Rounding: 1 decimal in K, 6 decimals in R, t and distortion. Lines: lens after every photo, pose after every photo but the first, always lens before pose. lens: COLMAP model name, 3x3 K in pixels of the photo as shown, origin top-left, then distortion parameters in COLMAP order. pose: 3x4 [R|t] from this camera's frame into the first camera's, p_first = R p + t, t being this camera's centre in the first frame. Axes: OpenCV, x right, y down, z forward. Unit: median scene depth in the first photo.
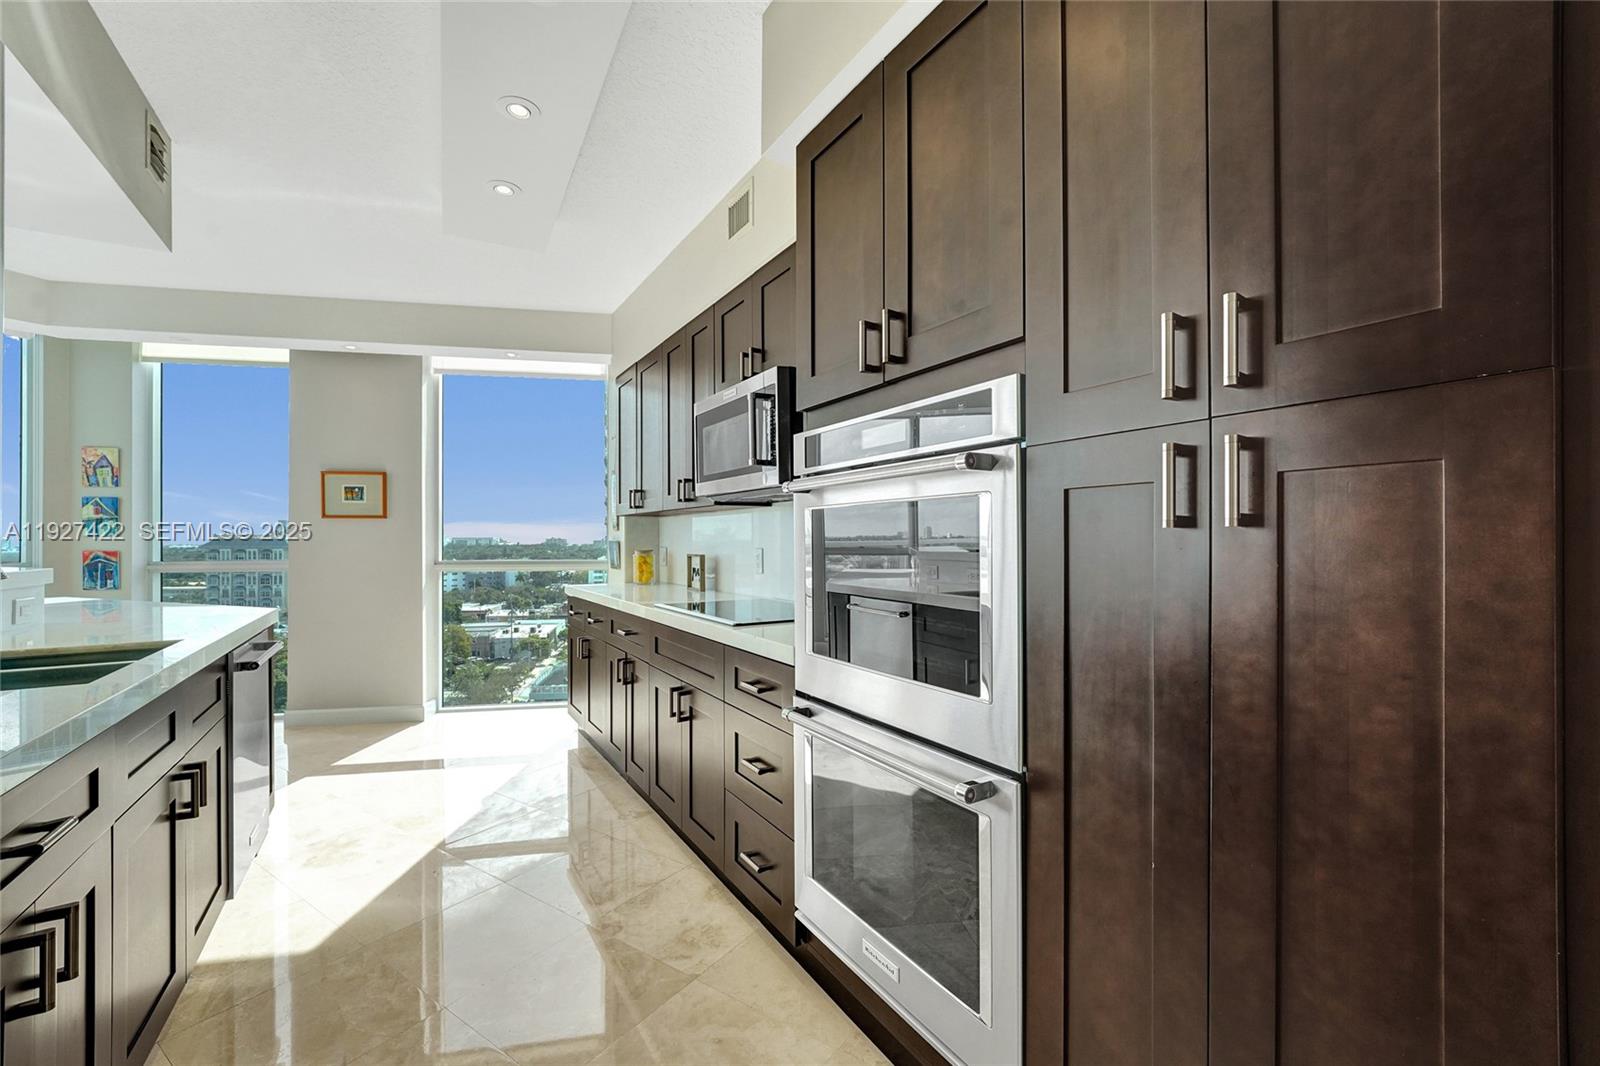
lens RADIAL K [[652.2, 0, 790.4], [0, 652.2, 533.8], [0, 0, 1]] dist [-0.008983, 0.000074]
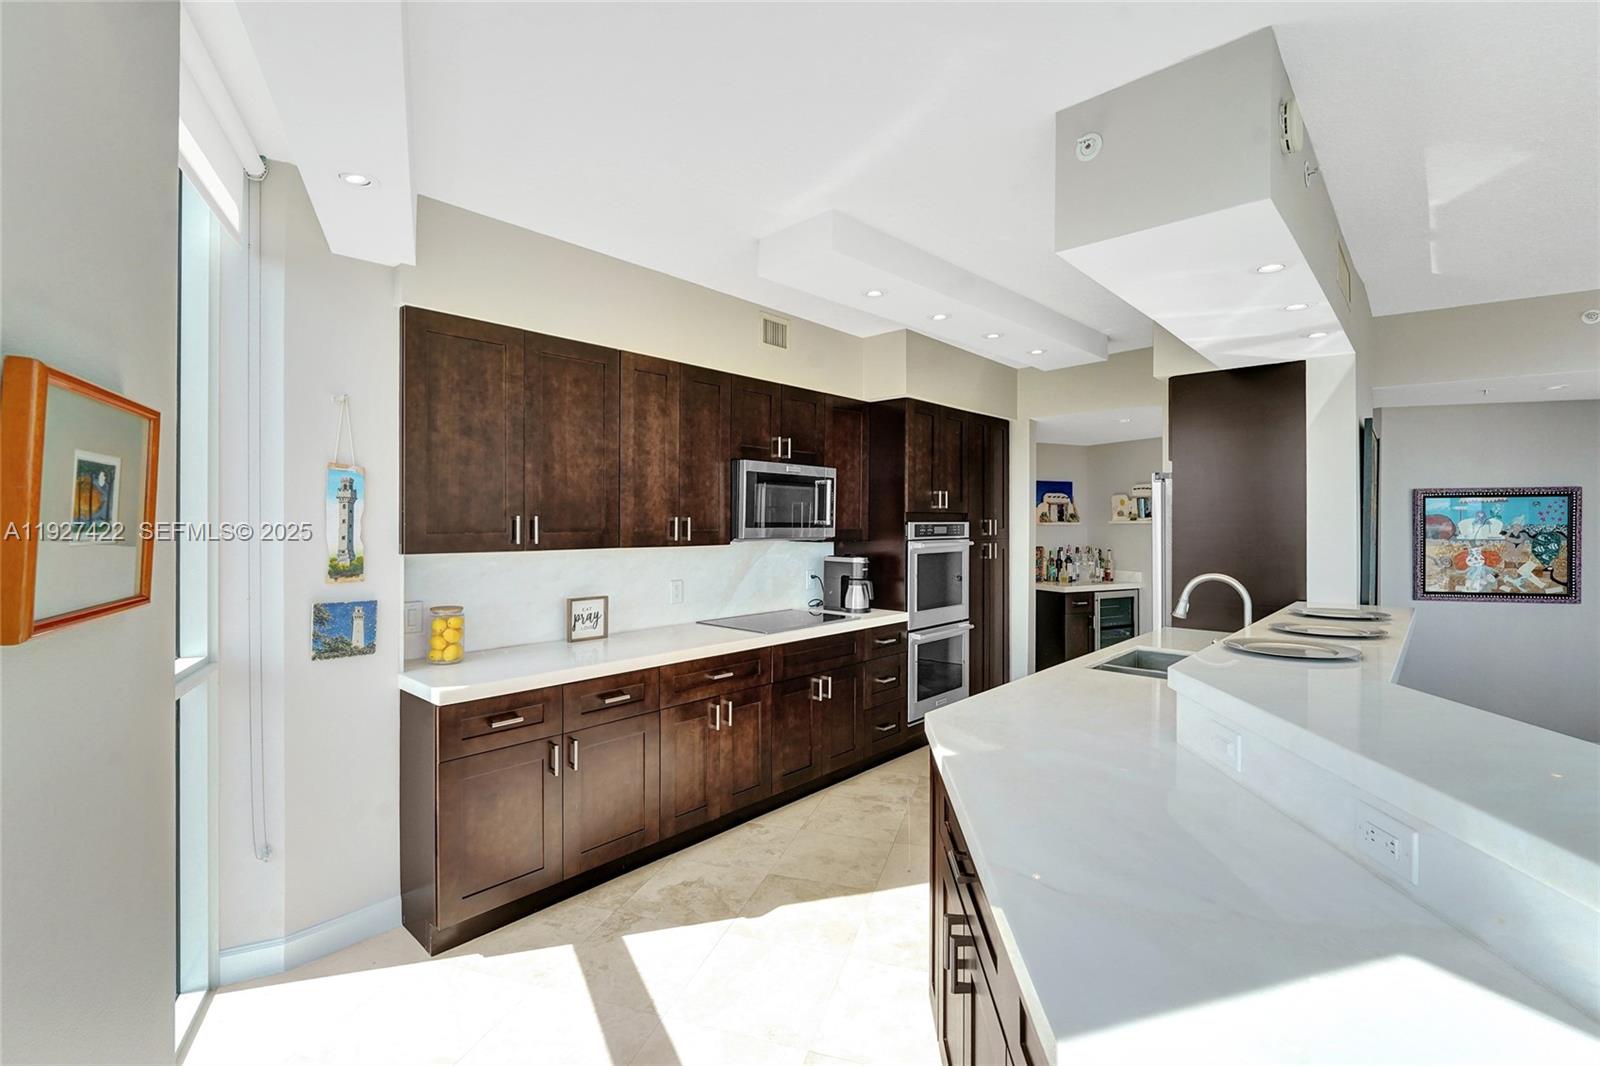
lens RADIAL K [[696.4, 0, 792.4], [0, 696.4, 525.8], [0, 0, 1]] dist [0.001822, 0.000138]
pose [[-0.275153, 0.004067, 0.961392, -0.930887], [-0.003183, 0.999982, -0.005142, -0.049698], [-0.961395, -0.004475, -0.275135, 0.848647]]
